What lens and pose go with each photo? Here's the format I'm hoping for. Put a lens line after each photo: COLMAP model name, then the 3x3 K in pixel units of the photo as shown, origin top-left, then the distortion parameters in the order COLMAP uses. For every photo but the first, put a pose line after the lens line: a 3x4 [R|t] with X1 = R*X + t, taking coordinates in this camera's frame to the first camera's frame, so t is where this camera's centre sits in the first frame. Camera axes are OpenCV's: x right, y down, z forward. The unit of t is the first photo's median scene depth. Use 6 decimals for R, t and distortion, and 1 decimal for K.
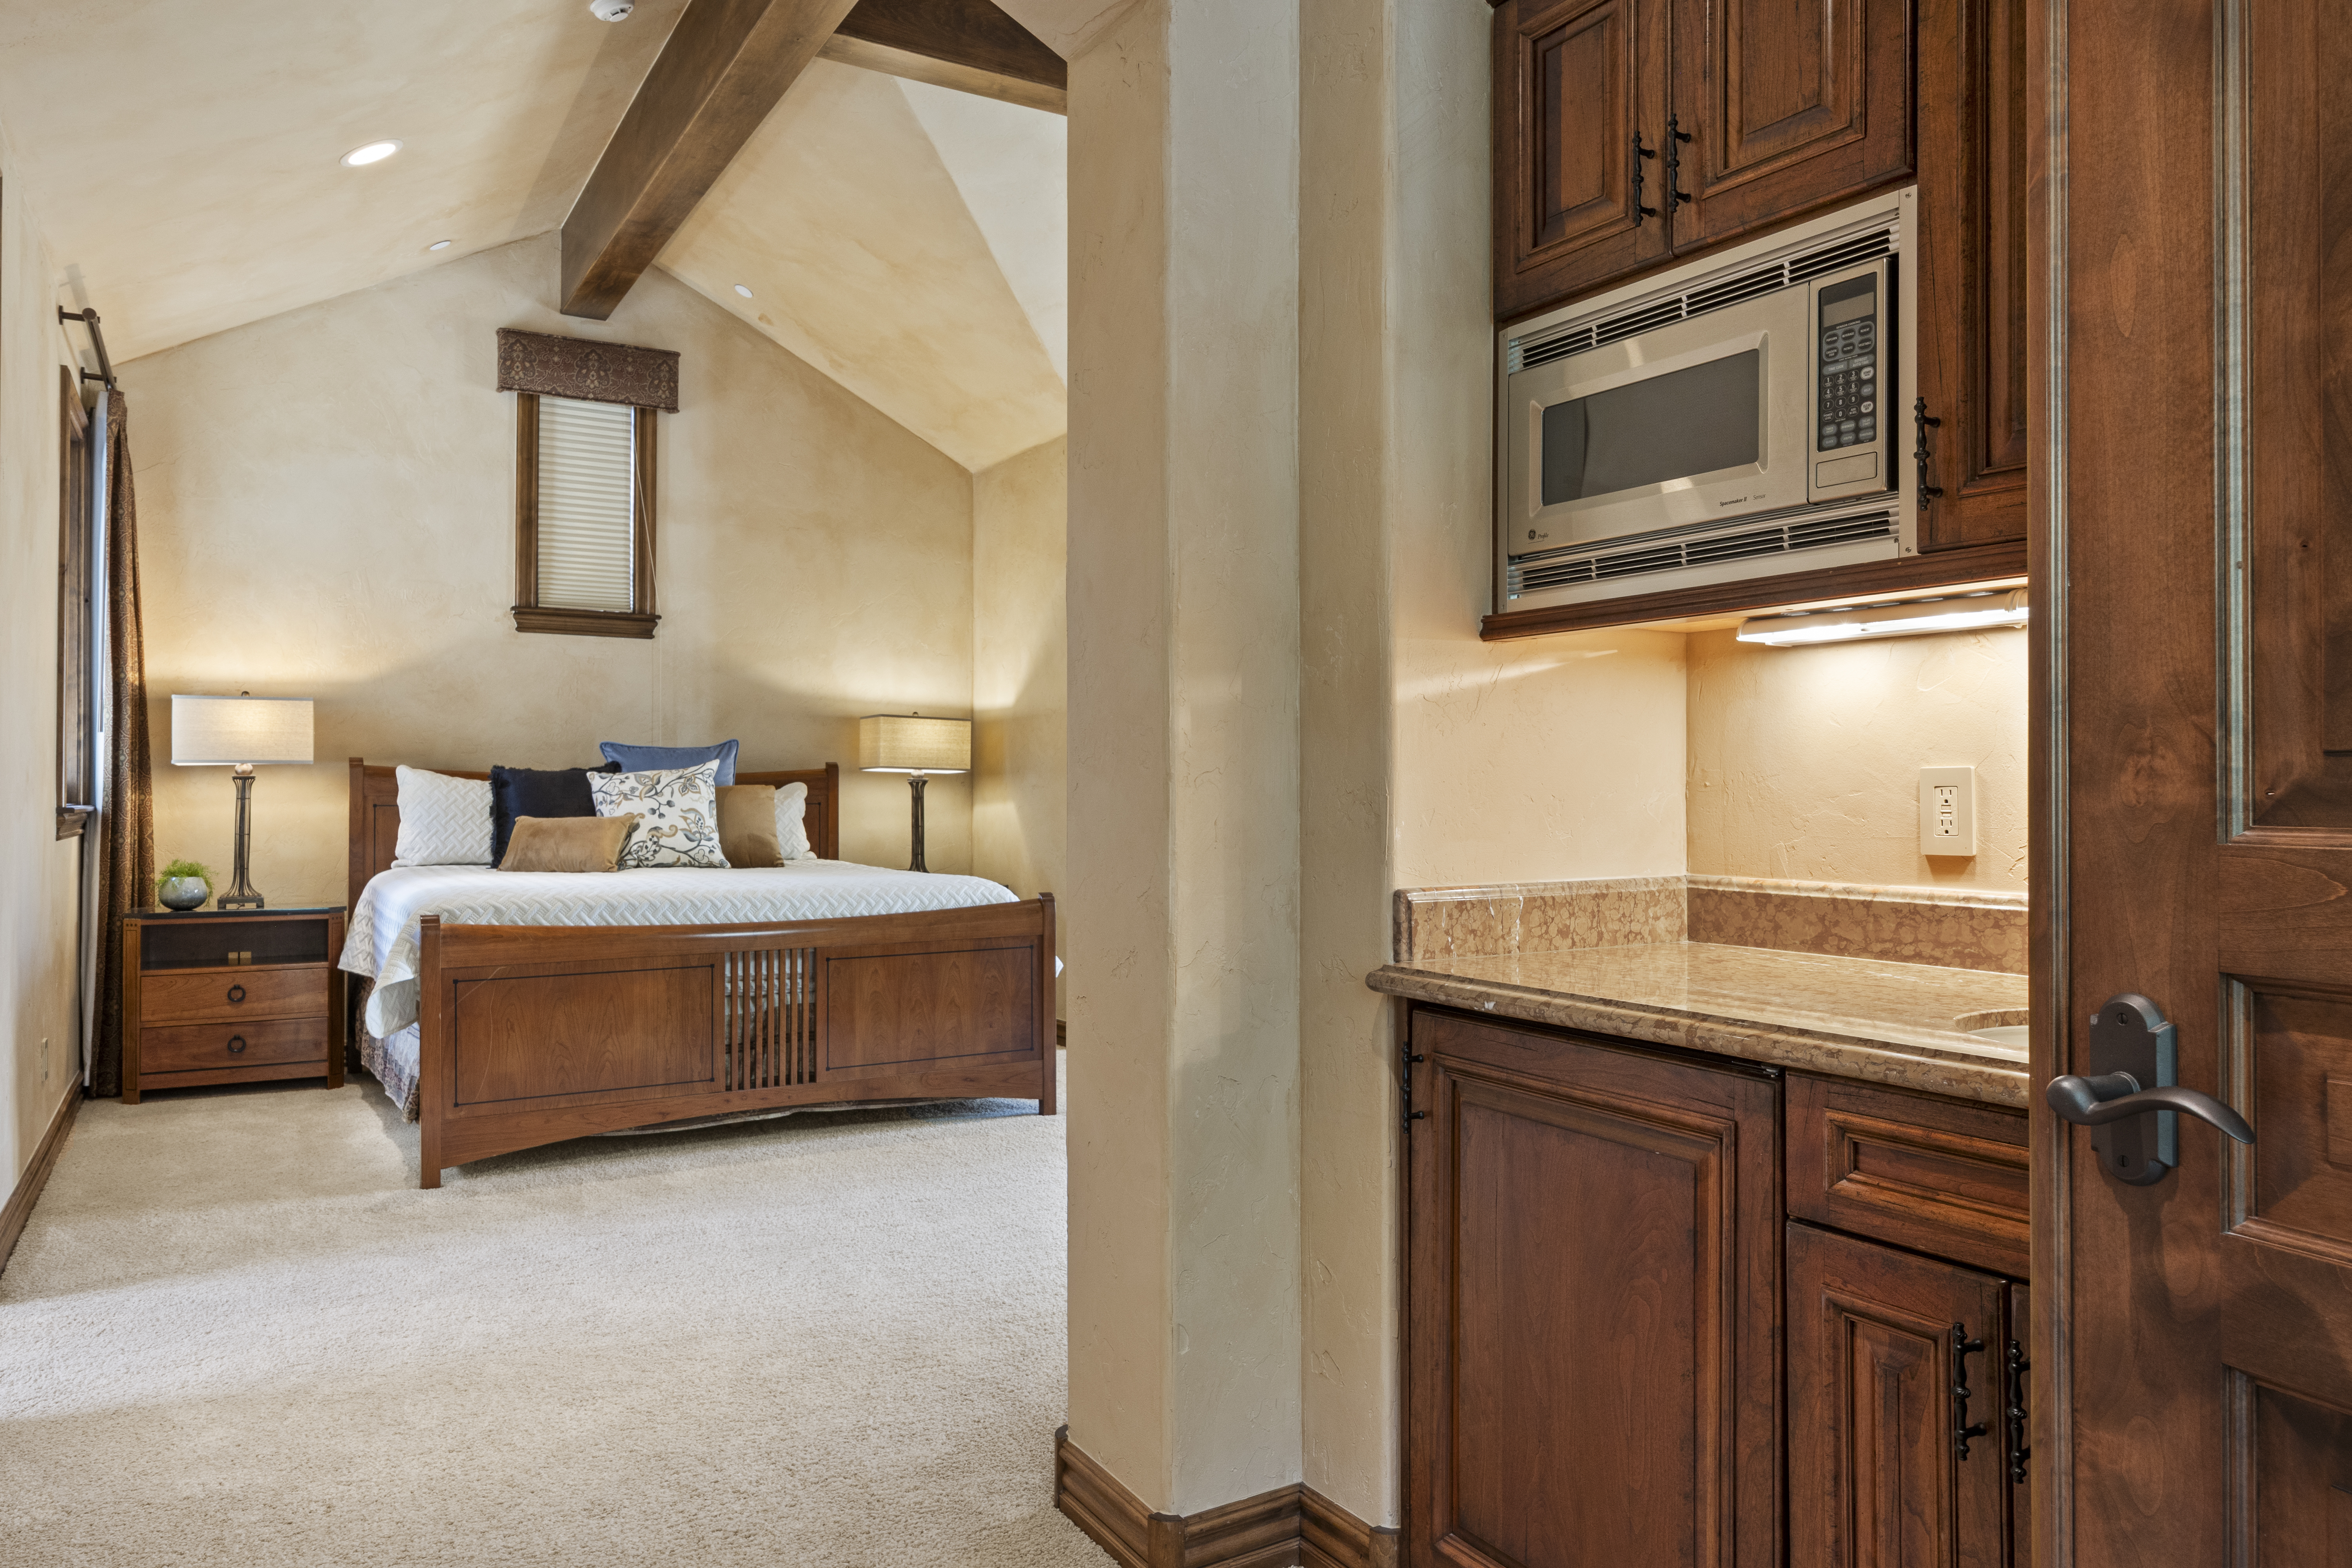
lens RADIAL K [[1587.8, 0, 1175.9], [0, 1587.8, 782.8], [0, 0, 1]] dist [0.000873, -0.002138]
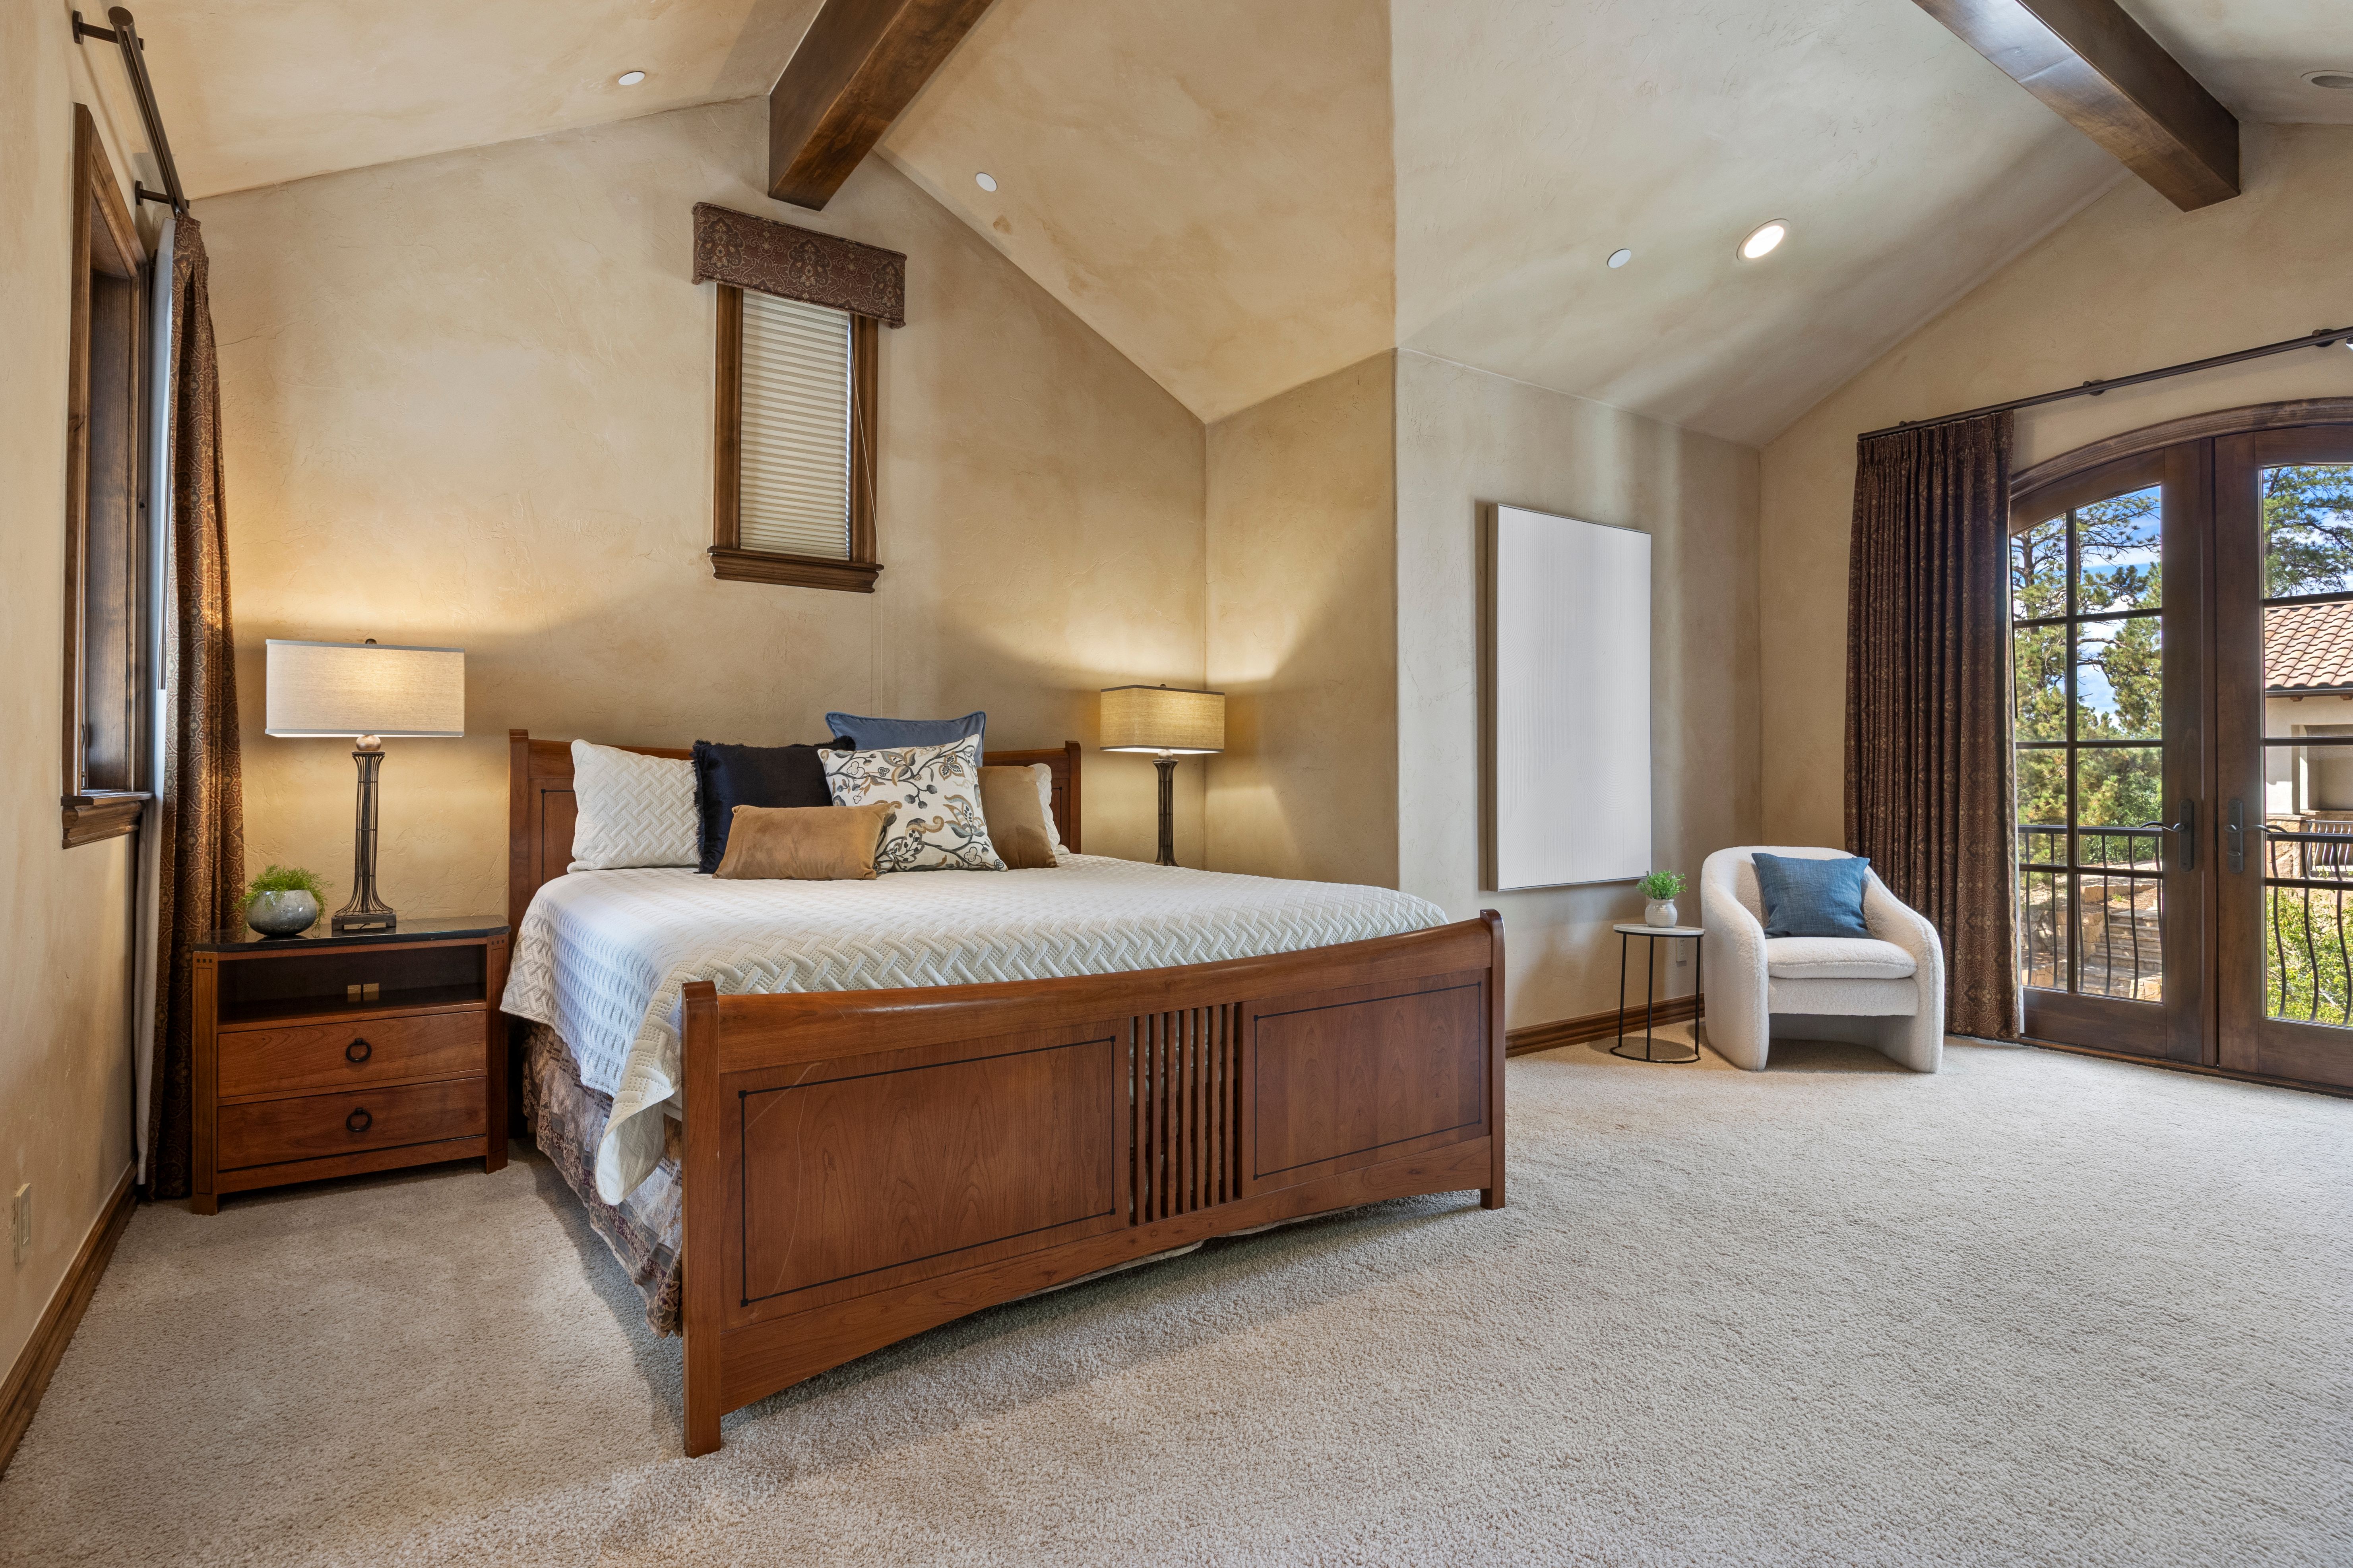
lens RADIAL K [[1186.5, 0, 1181.6], [0, 1186.5, 770.8], [0, 0, 1]] dist [-0.012125, 0.000488]
pose [[0.997293, 0.001537, 0.073513, -0.240078], [-0.001636, 0.999998, 0.001288, 0.003169], [-0.073511, -0.001405, 0.997293, 0.407796]]
